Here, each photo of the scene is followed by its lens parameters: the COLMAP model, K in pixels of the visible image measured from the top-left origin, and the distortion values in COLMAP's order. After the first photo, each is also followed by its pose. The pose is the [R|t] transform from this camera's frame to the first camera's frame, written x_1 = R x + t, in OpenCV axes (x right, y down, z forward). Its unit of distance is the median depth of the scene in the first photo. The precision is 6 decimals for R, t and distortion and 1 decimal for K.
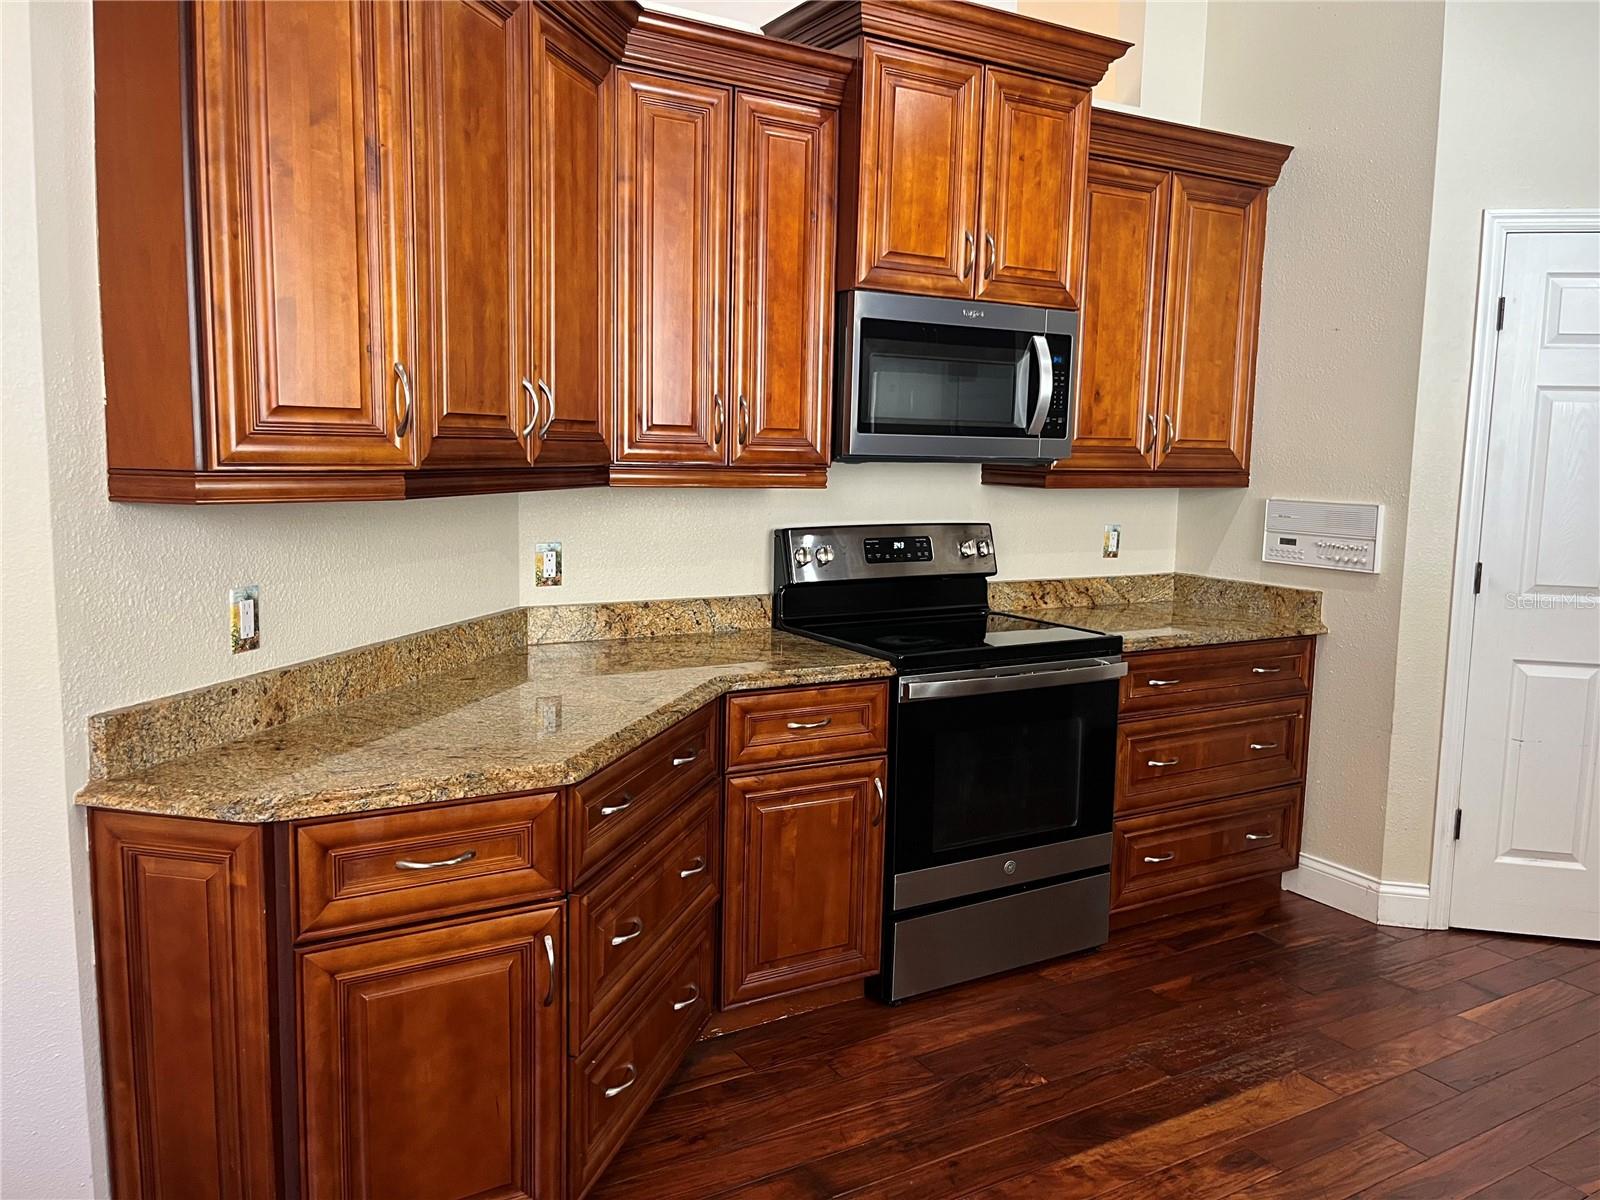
lens RADIAL K [[1207.3, 0, 826.4], [0, 1207.3, 594.7], [0, 0, 1]] dist [0.019632, -0.002721]
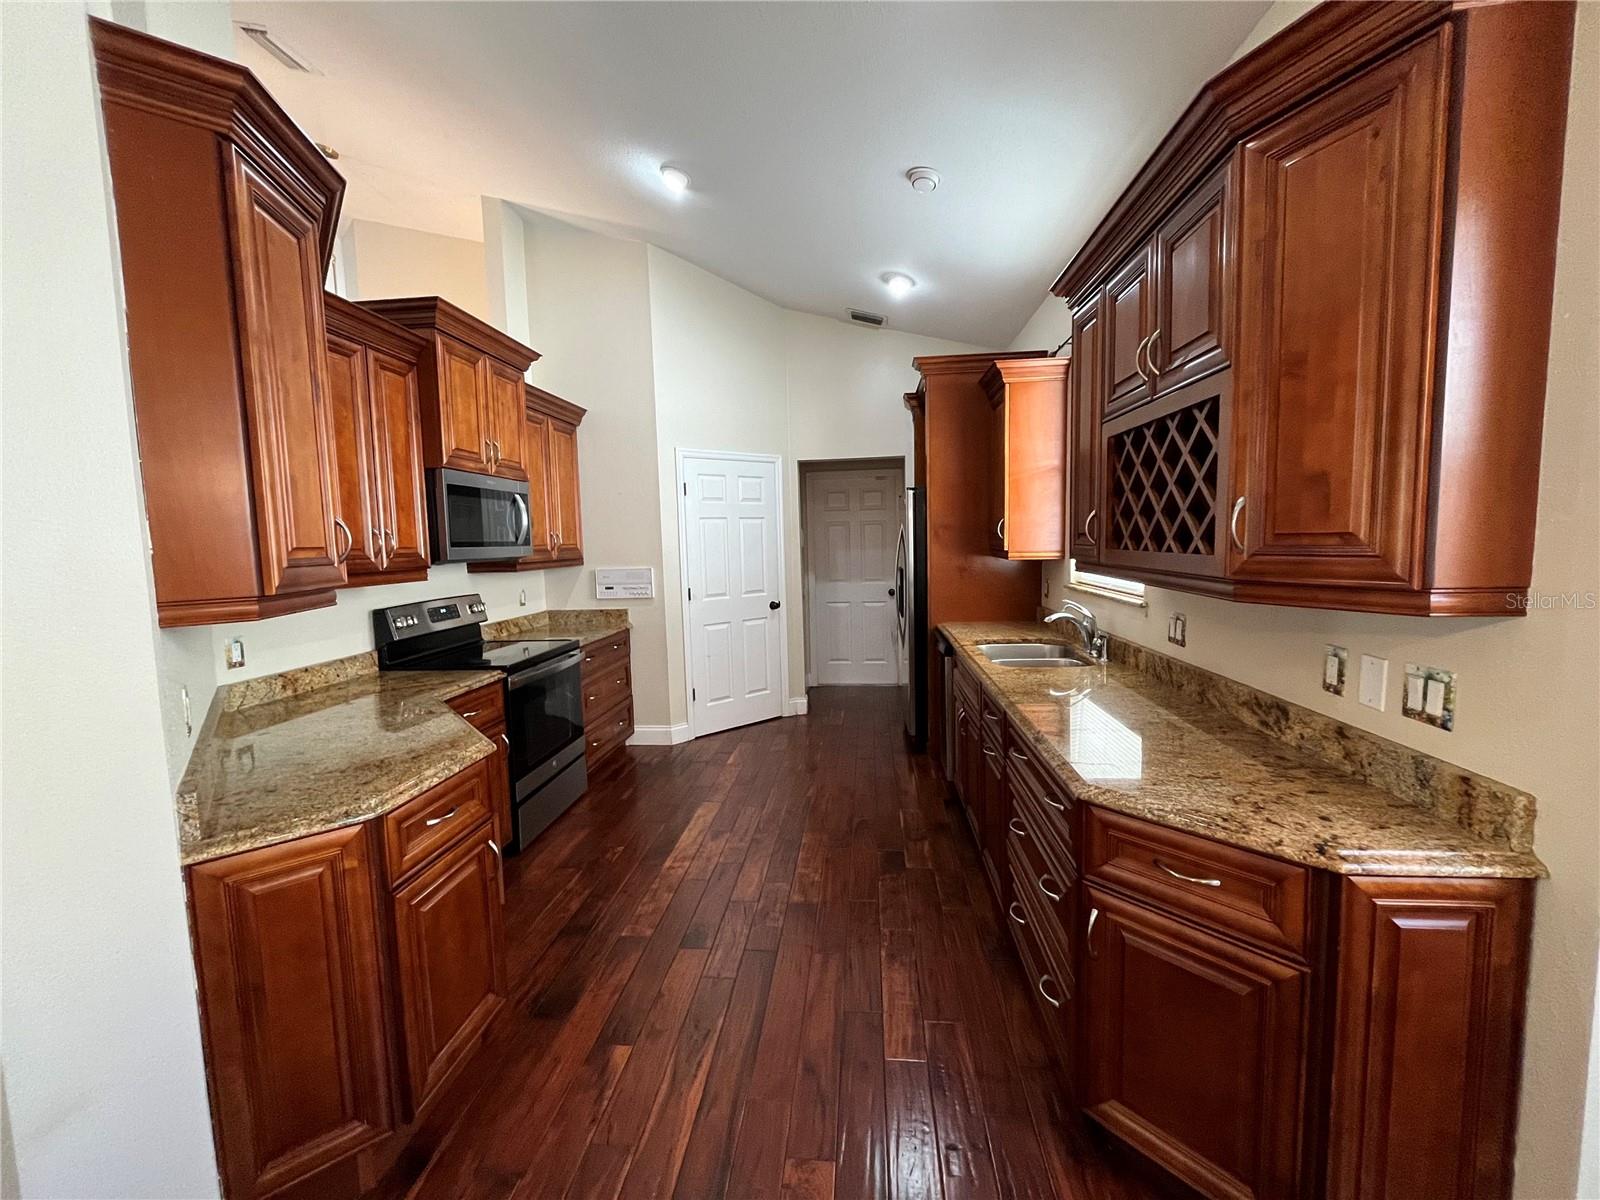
lens RADIAL K [[644.8, 0, 799.7], [0, 644.8, 592.9], [0, 0, 1]] dist [0.001550, -0.002960]
pose [[0.592755, -0.104114, 0.798625, -0.411965], [0.138207, 0.990049, 0.026489, -0.022008], [-0.793436, 0.094674, 0.601246, 0.029233]]
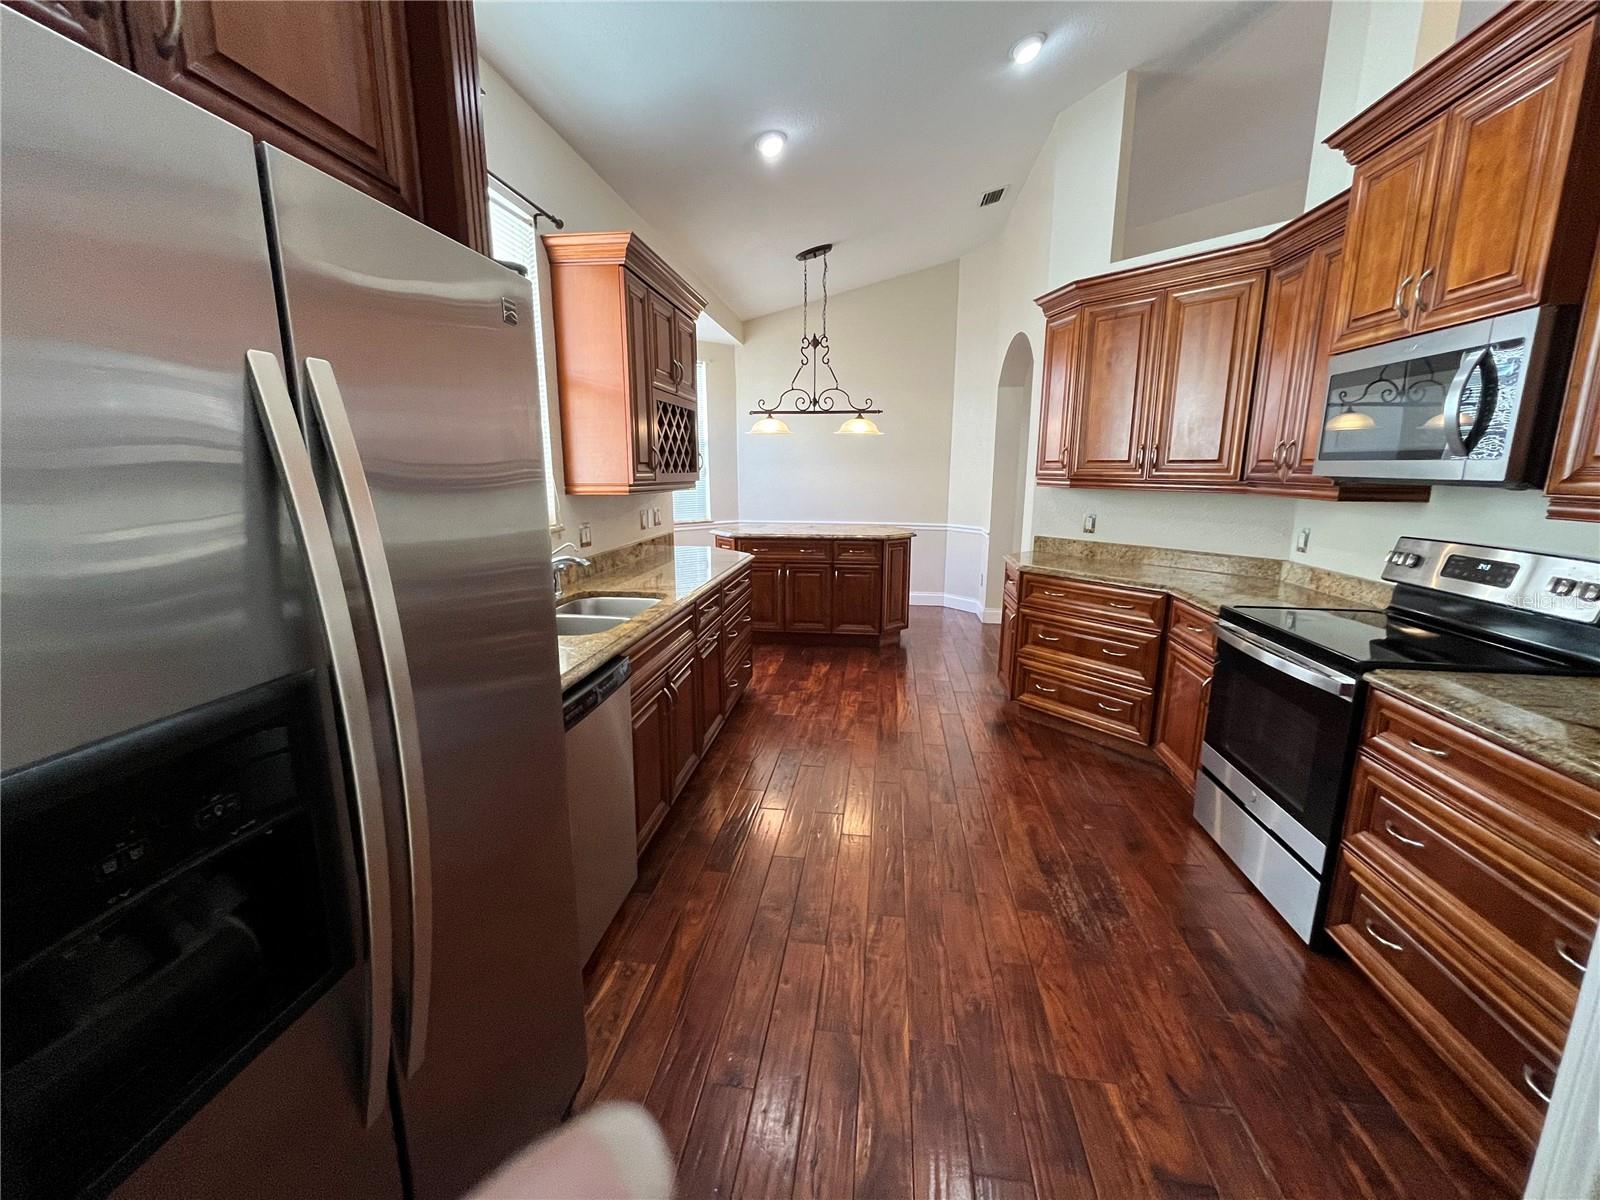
lens RADIAL K [[644.8, 0, 799.7], [0, 644.8, 592.9], [0, 0, 1]] dist [0.001550, -0.002960]
pose [[-0.620018, 0.130739, -0.773618, 0.924361], [-0.111713, 0.961262, 0.251983, -0.100953], [0.776594, 0.242658, -0.581394, 0.954298]]
